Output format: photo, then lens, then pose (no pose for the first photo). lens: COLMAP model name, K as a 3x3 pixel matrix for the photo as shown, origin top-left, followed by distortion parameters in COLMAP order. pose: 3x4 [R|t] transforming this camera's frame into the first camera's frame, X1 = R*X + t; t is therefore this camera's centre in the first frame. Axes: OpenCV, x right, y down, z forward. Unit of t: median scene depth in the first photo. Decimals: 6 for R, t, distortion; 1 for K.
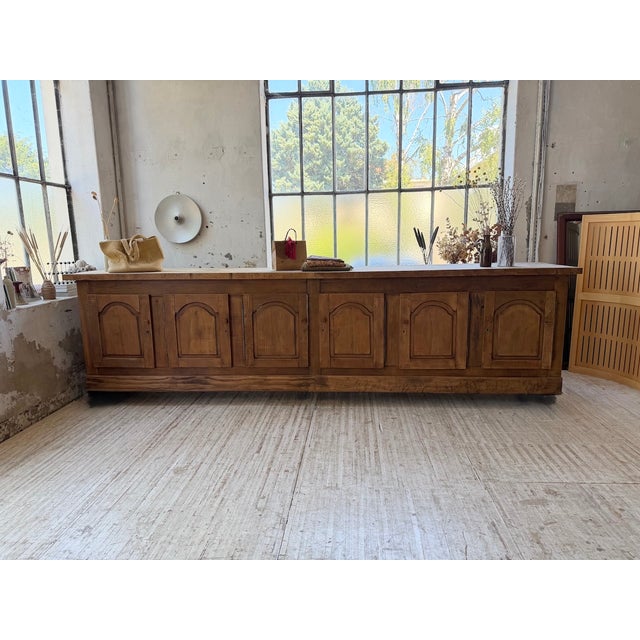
lens RADIAL K [[450.0, 0, 316.7], [0, 450.0, 319.5], [0, 0, 1]] dist [0.122192, -0.195581]
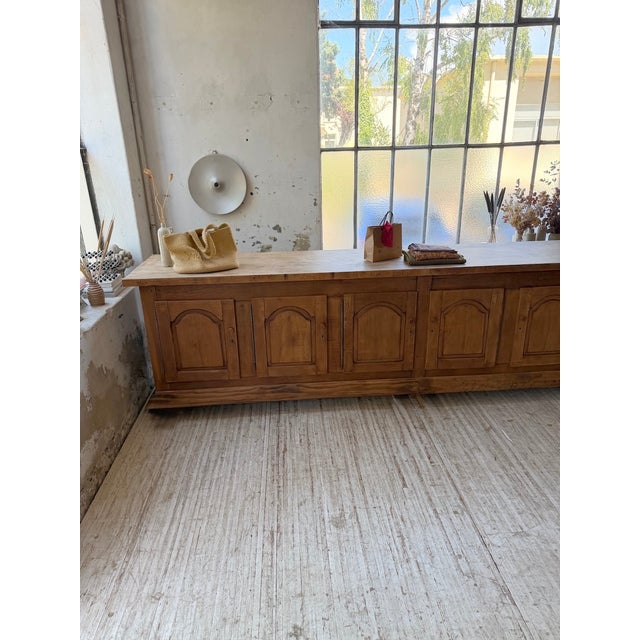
lens RADIAL K [[450.0, 0, 316.7], [0, 450.0, 319.5], [0, 0, 1]] dist [0.122192, -0.195581]
pose [[0.988899, -0.053264, 0.138715, -0.333164], [0.026826, 0.982201, 0.185906, -0.169607], [-0.146148, -0.180121, 0.972727, 0.156446]]
